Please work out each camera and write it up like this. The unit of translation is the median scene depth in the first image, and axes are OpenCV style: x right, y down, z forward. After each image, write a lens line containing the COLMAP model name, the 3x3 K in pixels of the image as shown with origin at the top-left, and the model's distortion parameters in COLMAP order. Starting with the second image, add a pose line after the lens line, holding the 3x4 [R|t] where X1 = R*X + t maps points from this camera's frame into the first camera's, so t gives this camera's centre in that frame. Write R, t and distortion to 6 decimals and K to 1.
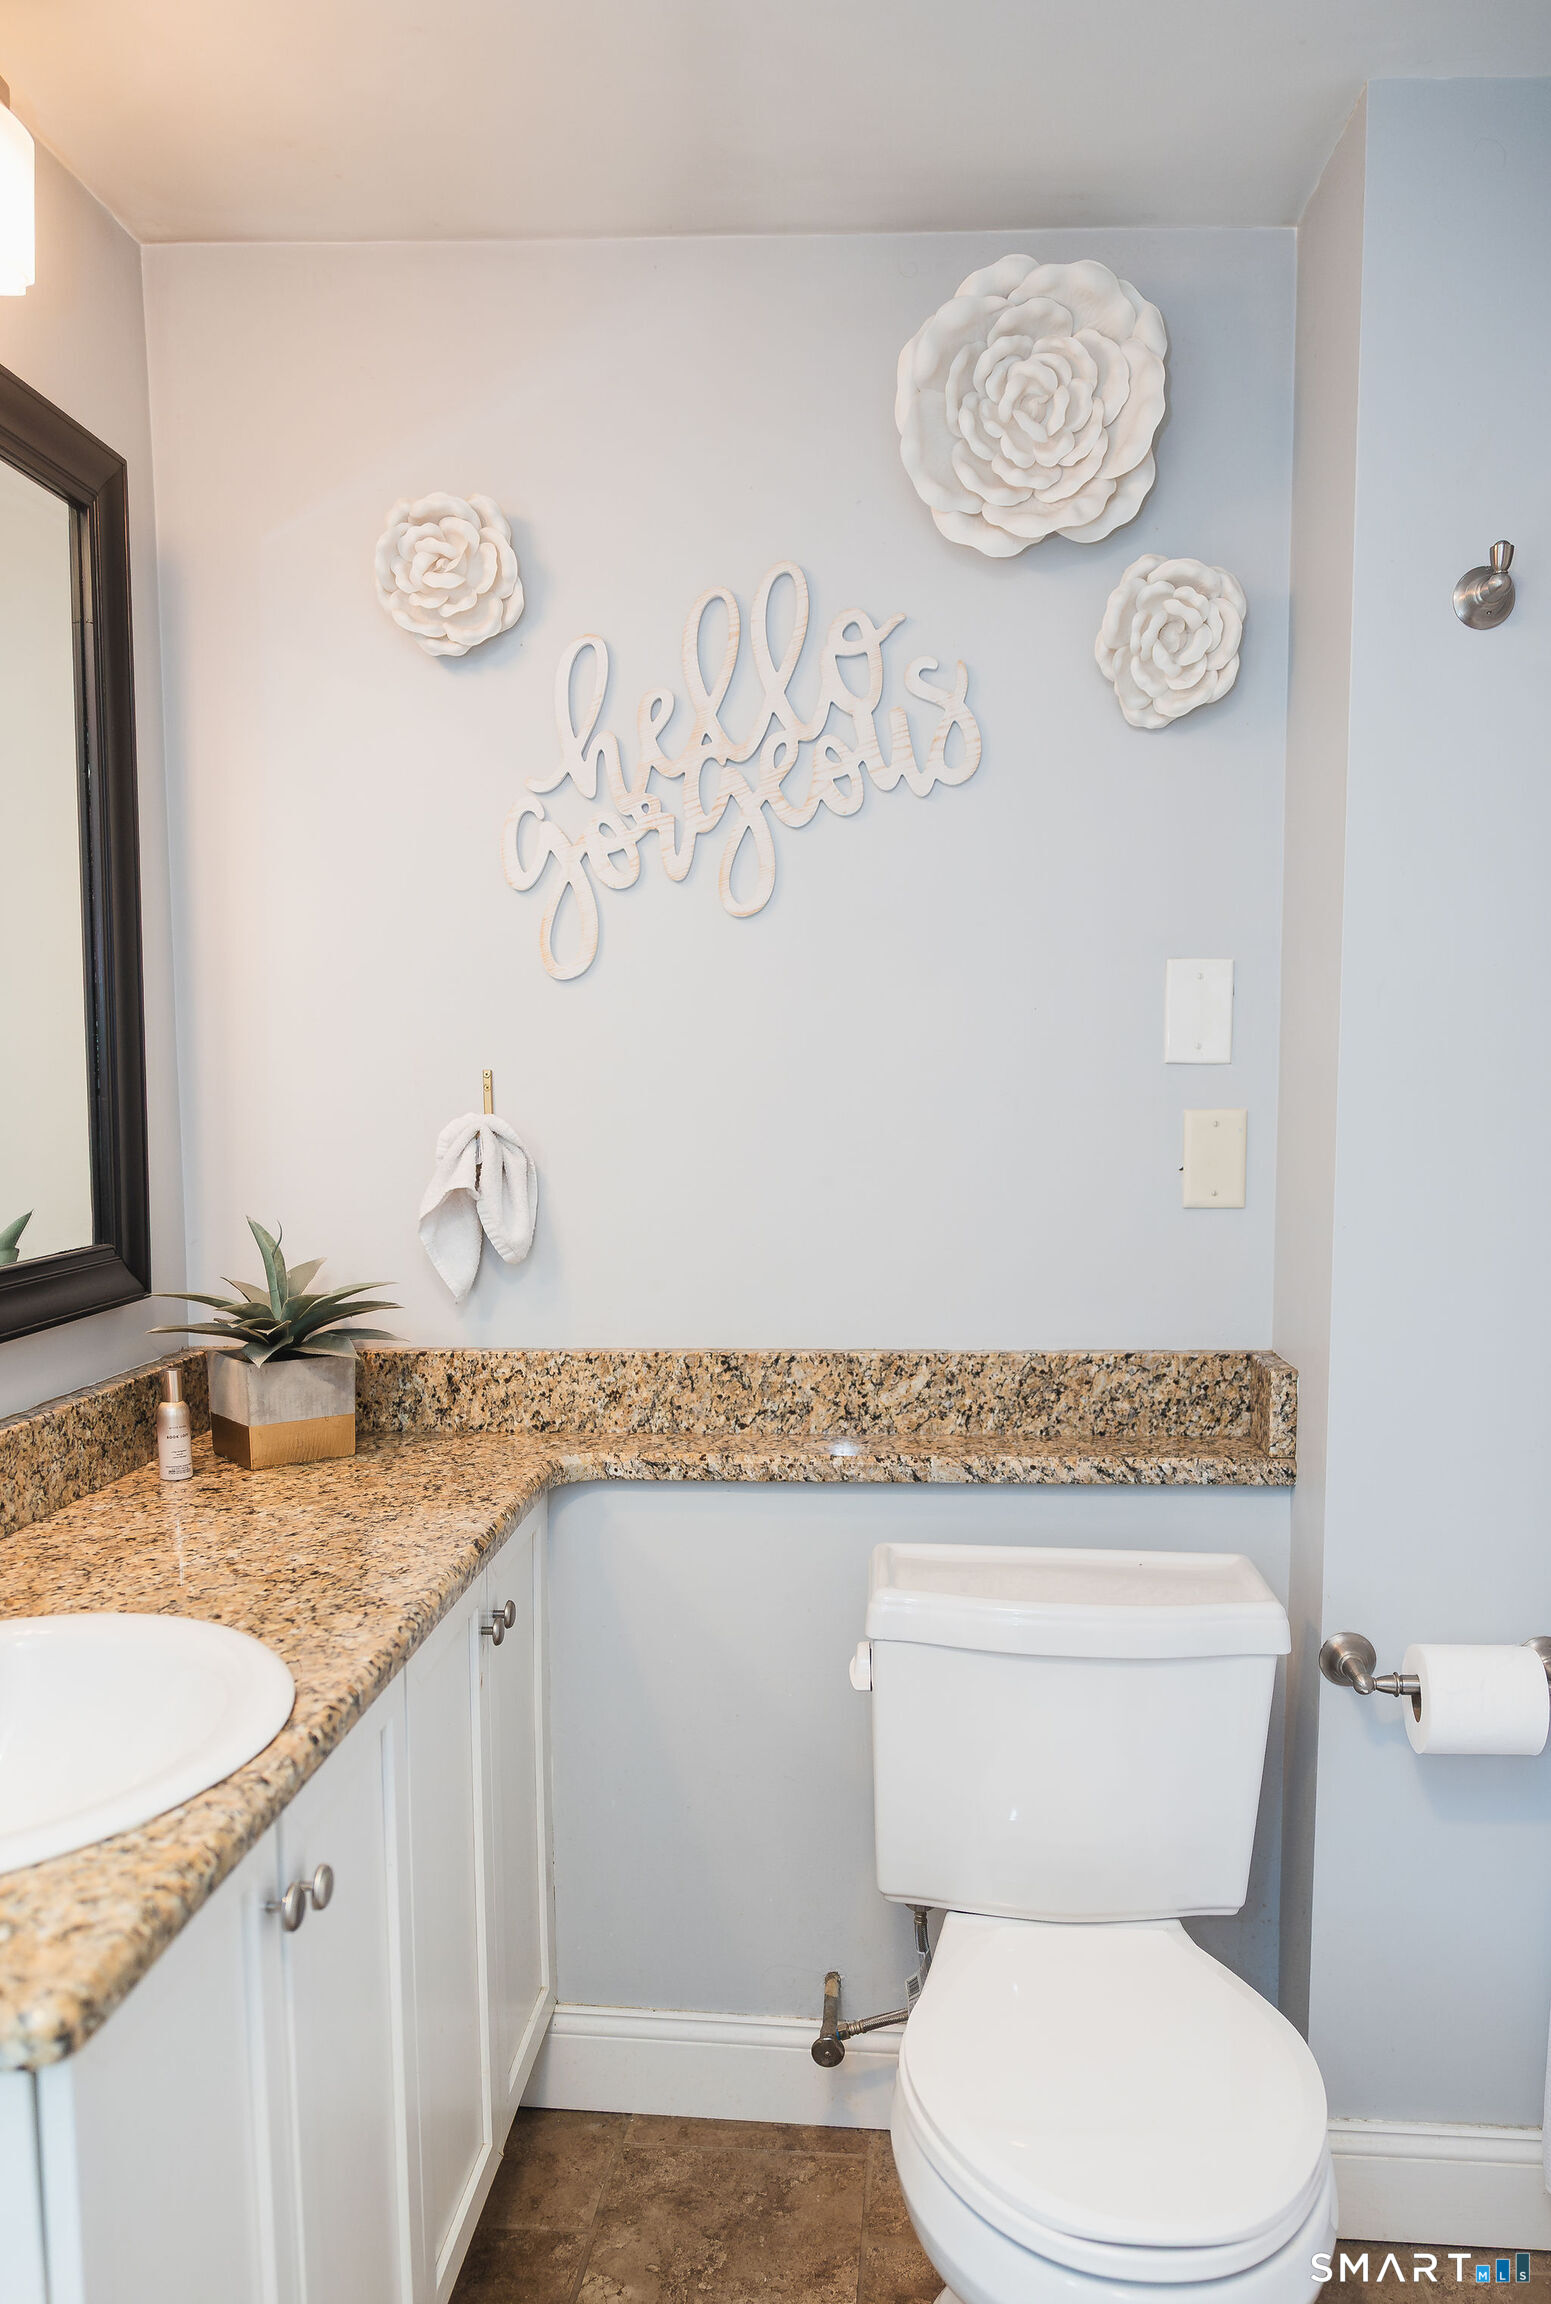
lens RADIAL K [[1588.6, 0, 717.3], [0, 1588.6, 1283.5], [0, 0, 1]] dist [0.004285, -0.002604]
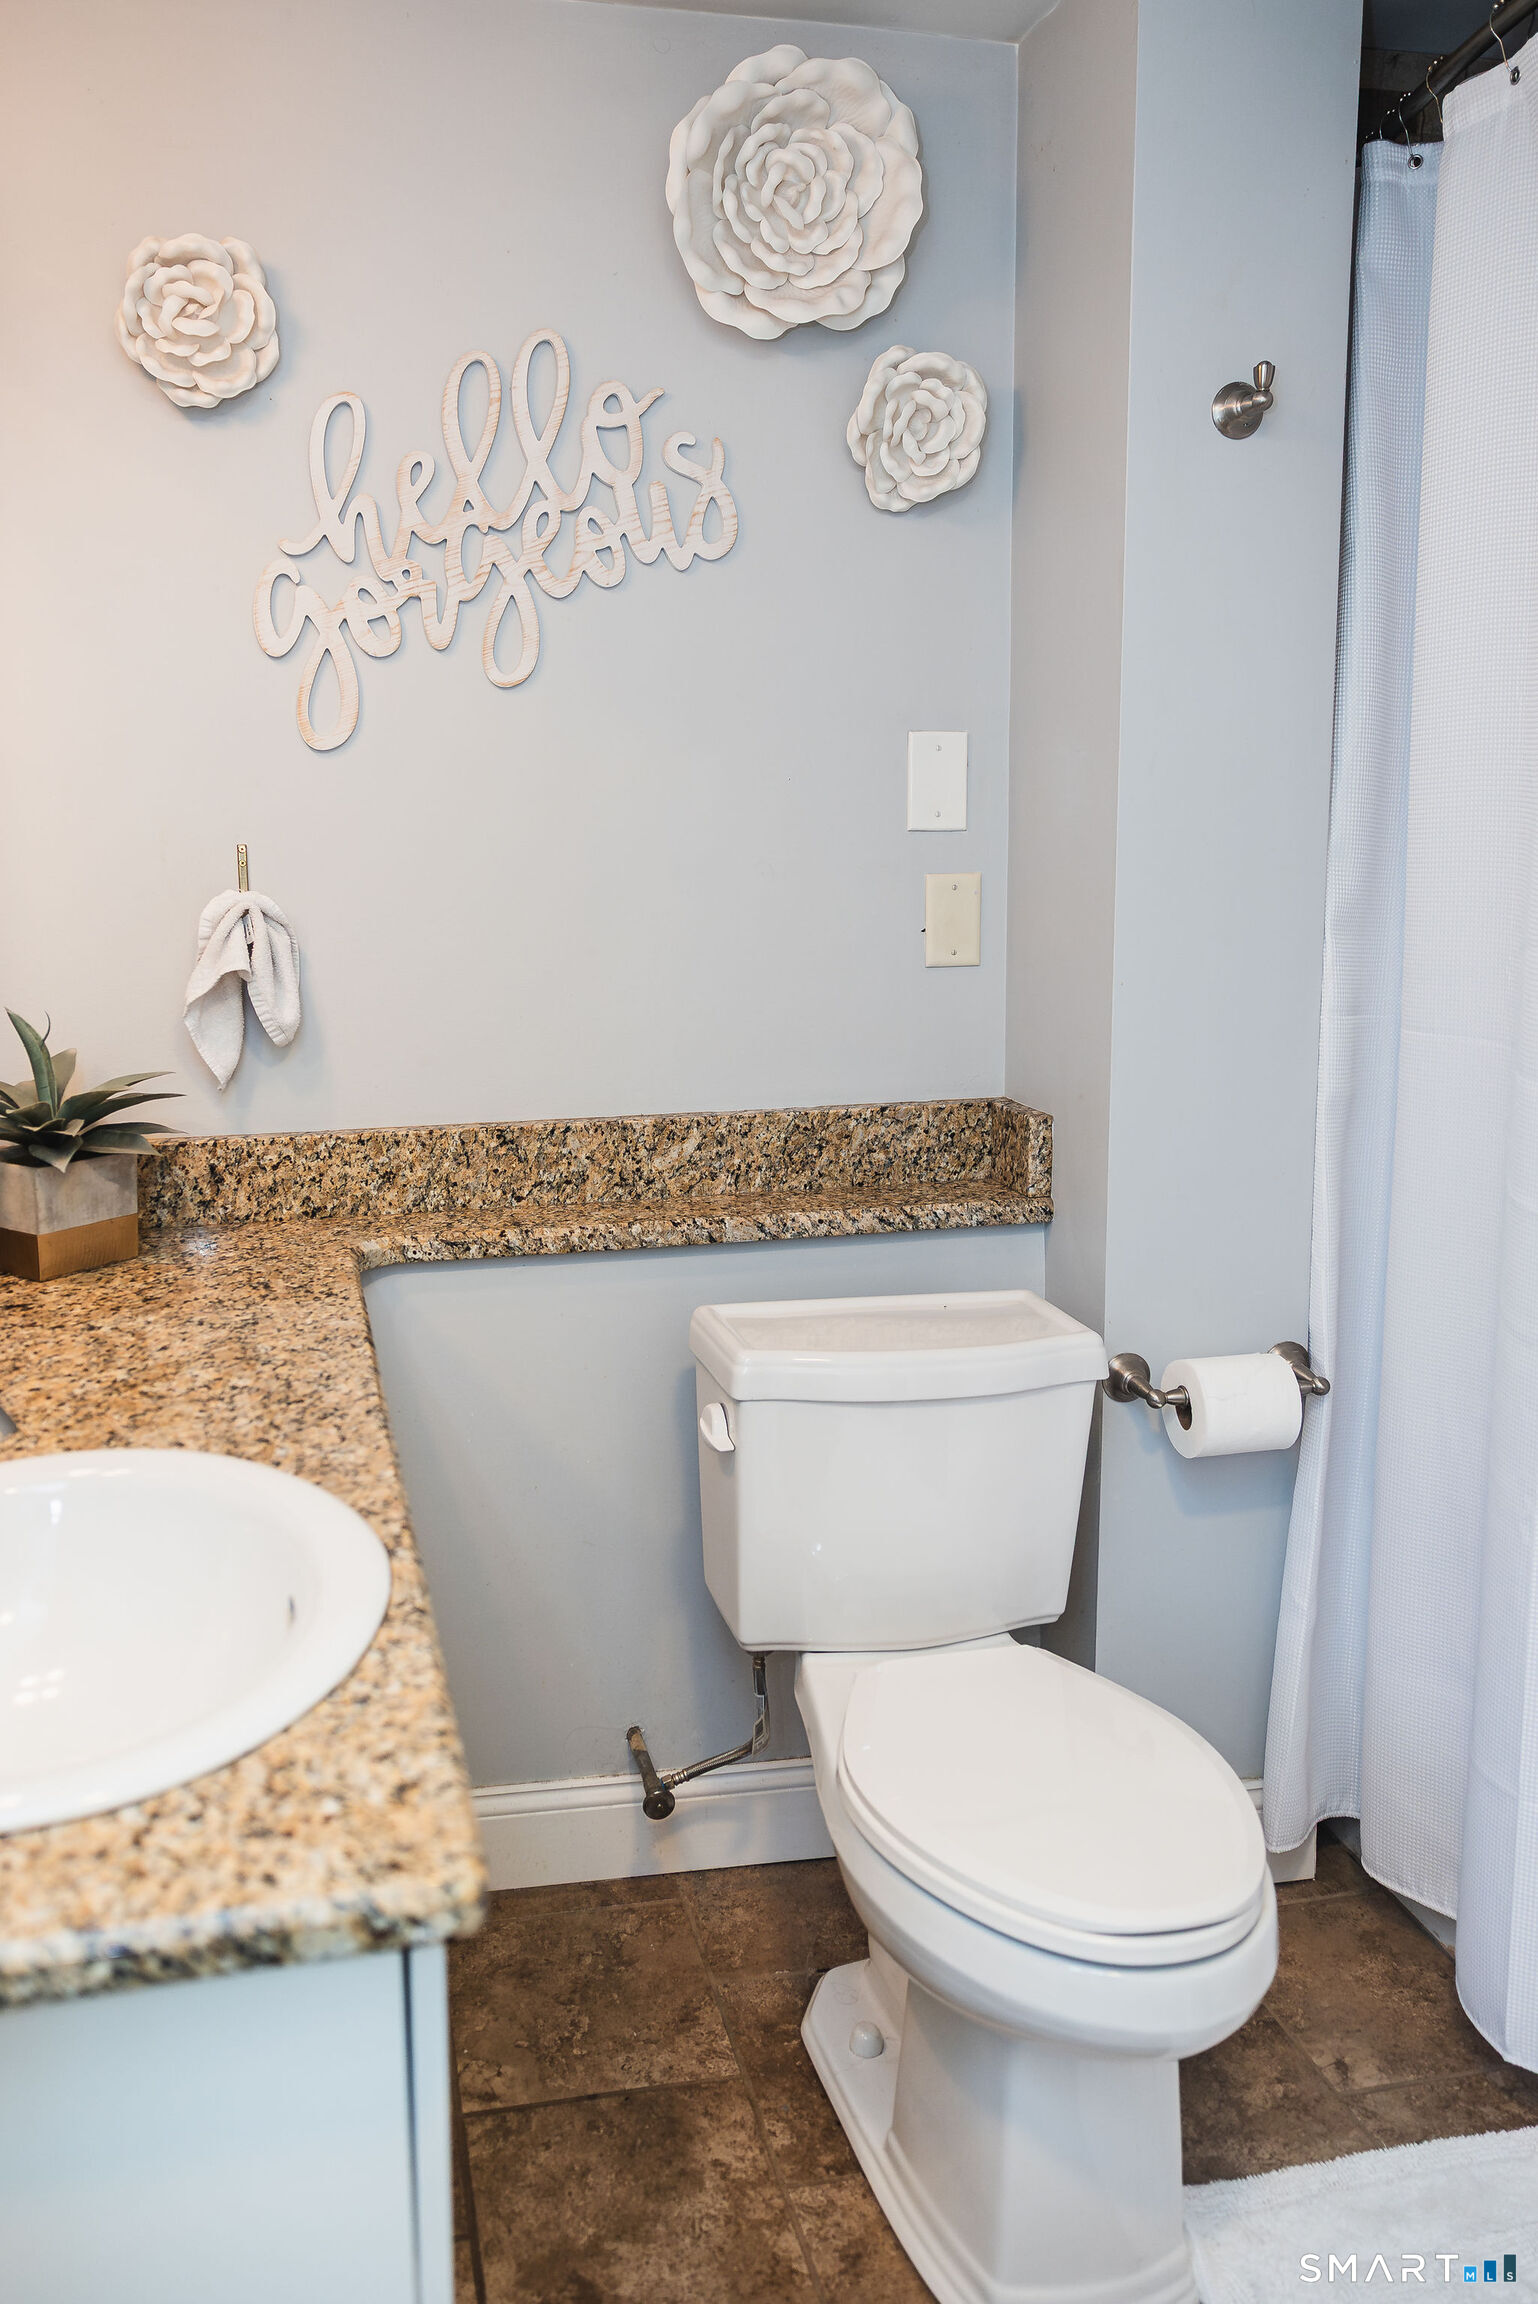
lens RADIAL K [[1588.6, 0, 667.4], [0, 1588.6, 1068.8], [0, 0, 1]] dist [0.004285, -0.002604]
pose [[0.971467, -0.044976, 0.232869, -0.136294], [0.040420, 0.998887, 0.024302, -0.013735], [-0.233703, -0.014196, 0.972204, 0.010325]]
